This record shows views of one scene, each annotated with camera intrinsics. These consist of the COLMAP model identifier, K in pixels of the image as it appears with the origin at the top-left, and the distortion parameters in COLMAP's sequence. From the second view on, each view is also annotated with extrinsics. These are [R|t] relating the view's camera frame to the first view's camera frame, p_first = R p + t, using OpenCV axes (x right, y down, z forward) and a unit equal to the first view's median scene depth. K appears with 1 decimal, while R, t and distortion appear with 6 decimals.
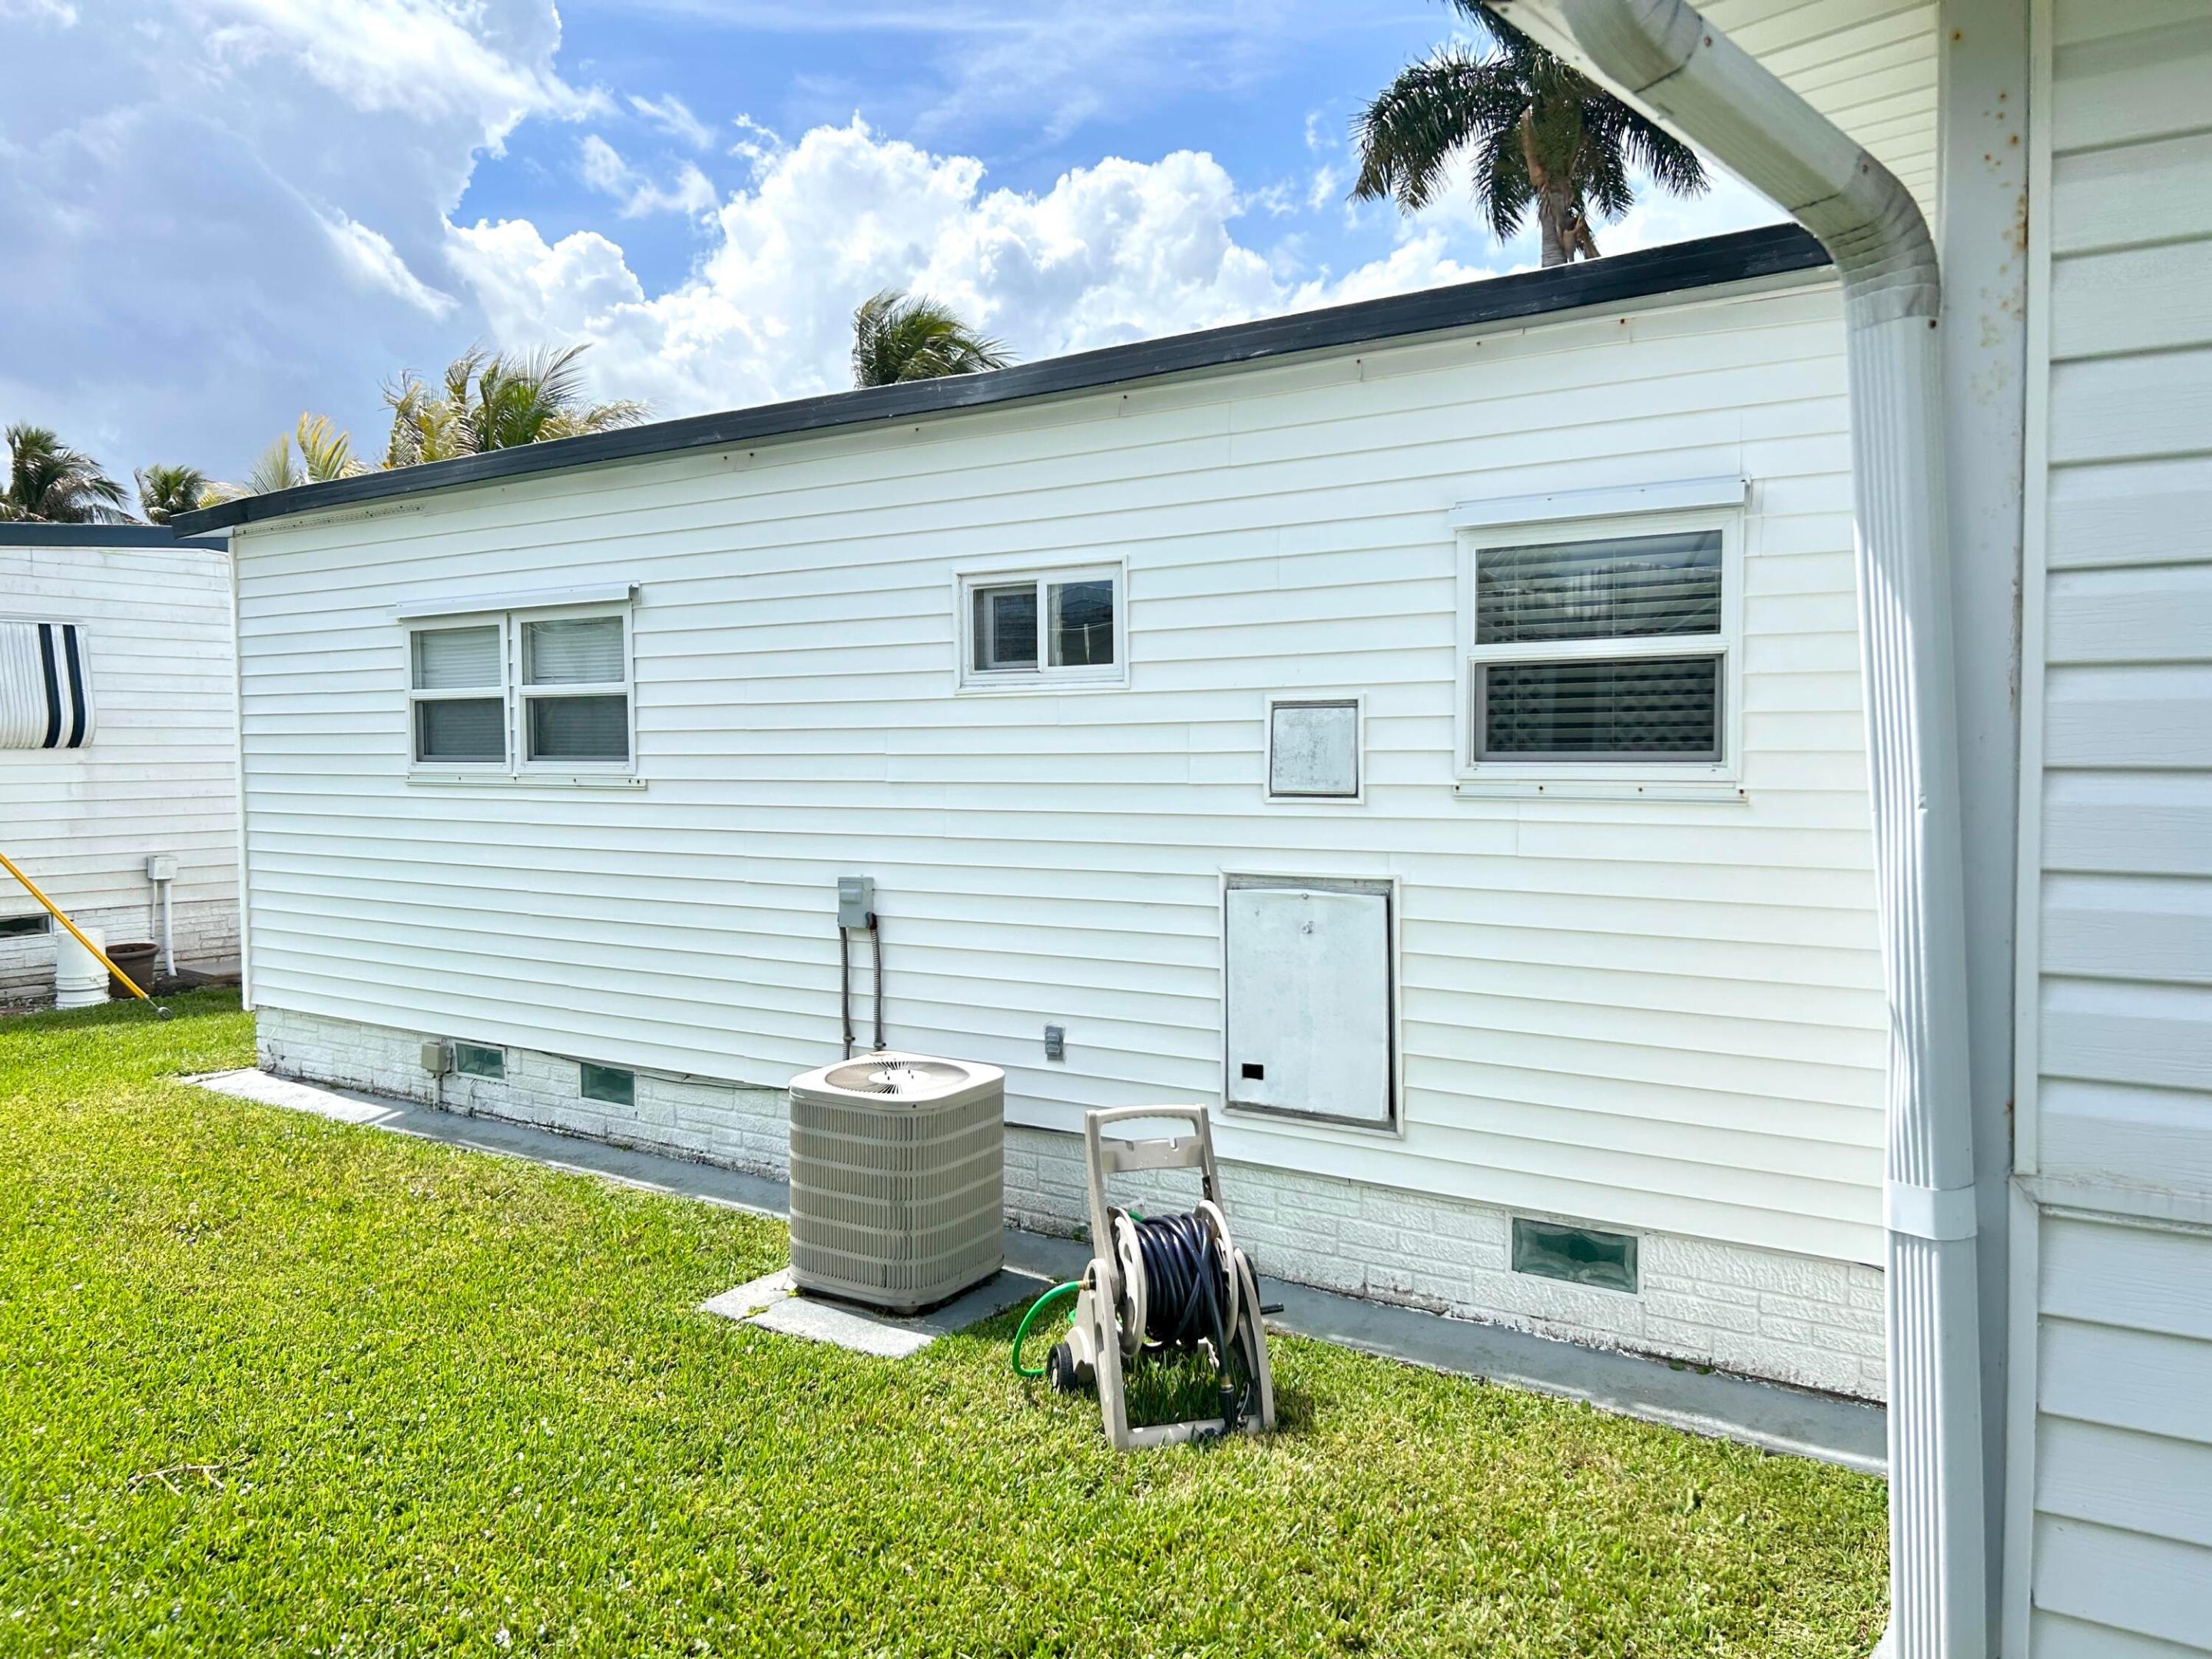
lens RADIAL K [[1705.9, 0, 1106.0], [0, 1705.9, 829.5], [0, 0, 1]] dist [0.135262, -0.184745]
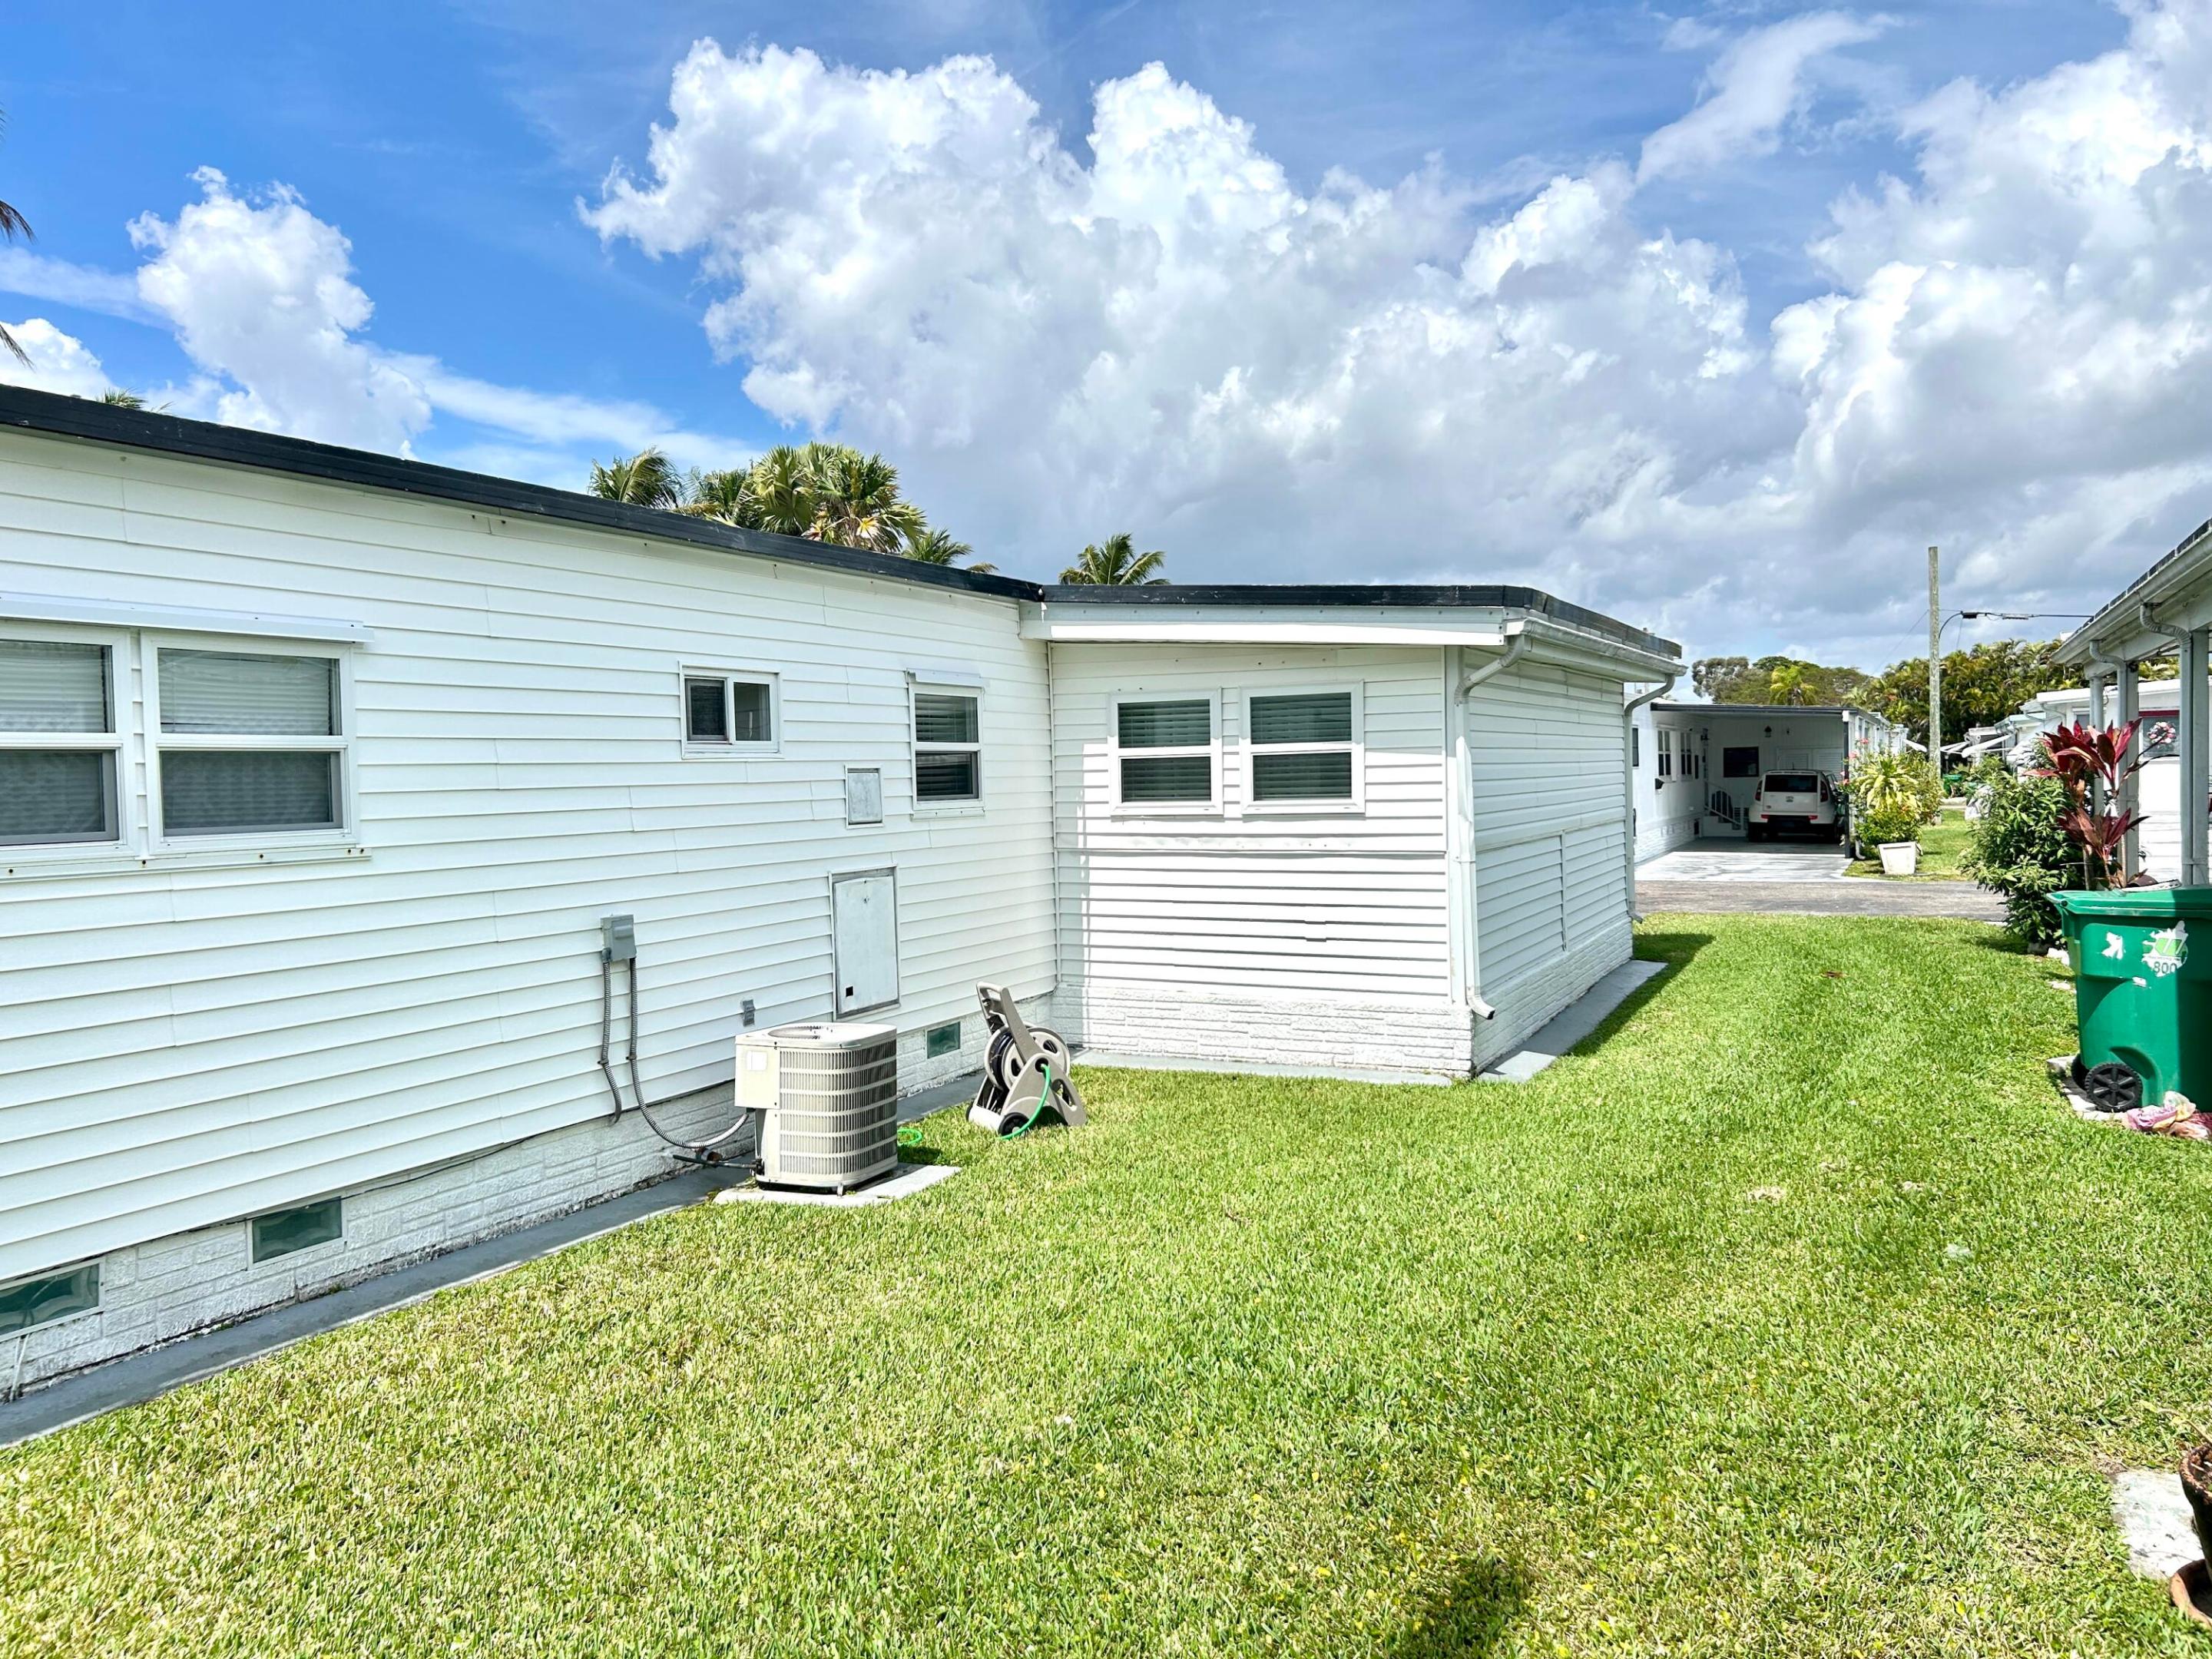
lens RADIAL K [[1637.9, 0, 1106.0], [0, 1637.9, 829.5], [0, 0, 1]] dist [-0.002722, 0.001099]
pose [[-0.172561, -0.013519, 0.984906, -1.364908], [0.087207, 0.995770, 0.028947, -0.034916], [-0.981131, 0.090885, -0.170652, 0.914436]]
